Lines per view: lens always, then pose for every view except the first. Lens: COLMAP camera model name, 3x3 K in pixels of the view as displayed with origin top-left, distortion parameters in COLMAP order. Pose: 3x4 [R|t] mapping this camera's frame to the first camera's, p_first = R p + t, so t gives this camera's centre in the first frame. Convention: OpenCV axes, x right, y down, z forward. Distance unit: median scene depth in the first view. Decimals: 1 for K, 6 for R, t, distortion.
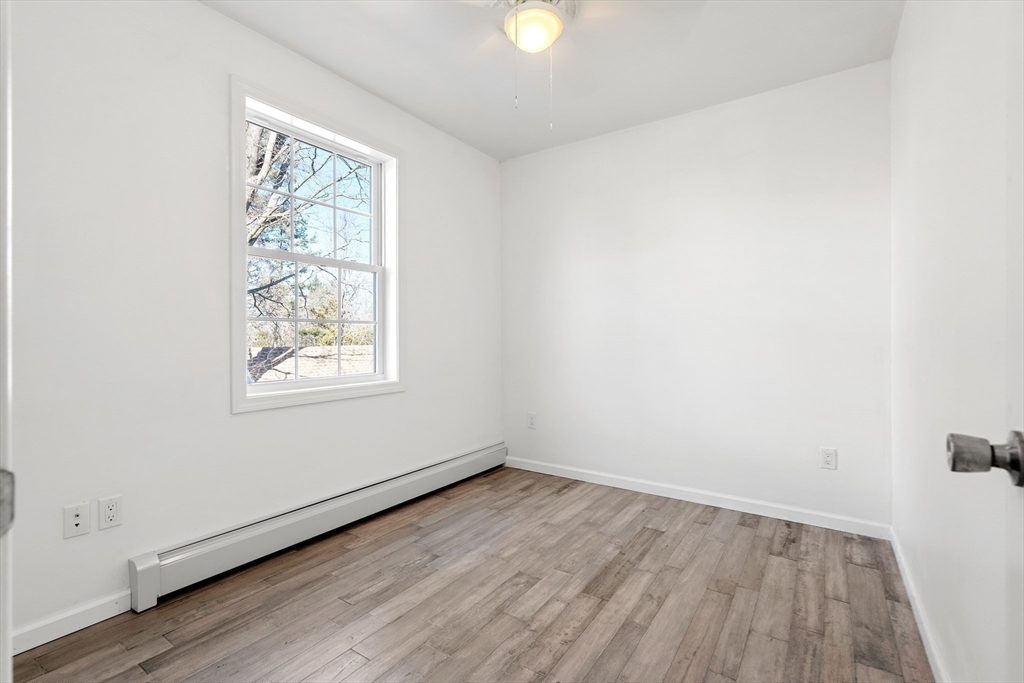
lens RADIAL K [[465.6, 0, 511.0], [0, 465.6, 338.8], [0, 0, 1]] dist [-0.003237, 0.000444]
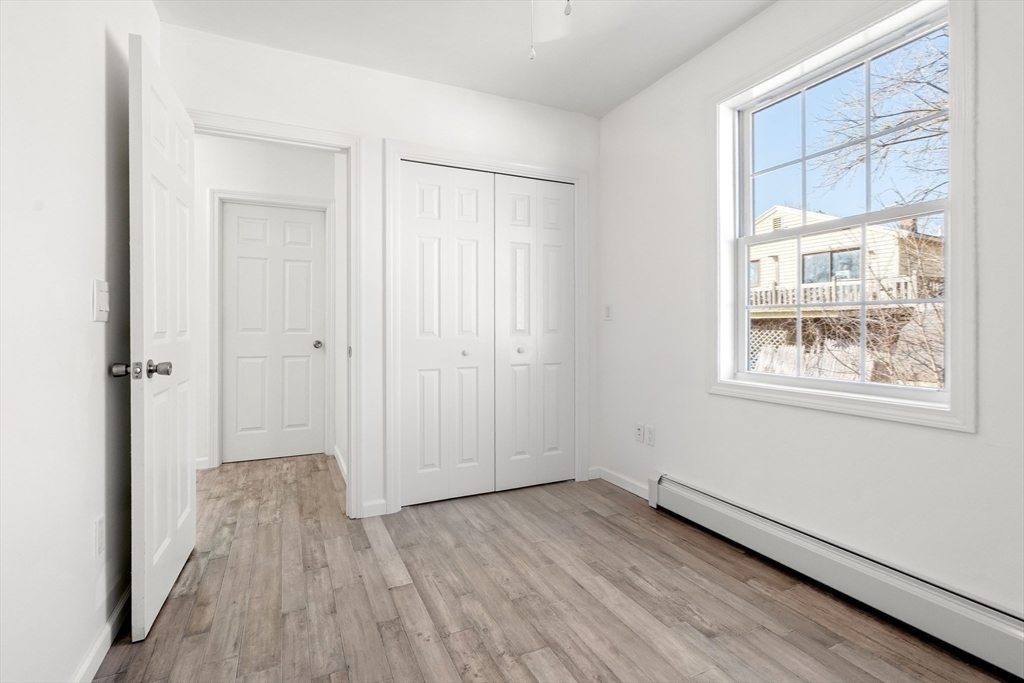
lens RADIAL K [[465.6, 0, 510.1], [0, 465.6, 332.0], [0, 0, 1]] dist [-0.003237, 0.000444]
pose [[-0.498083, 0.013164, -0.867029, 0.698028], [-0.001895, 0.999866, 0.016269, -0.009204], [0.867127, 0.009747, -0.497991, 1.254531]]
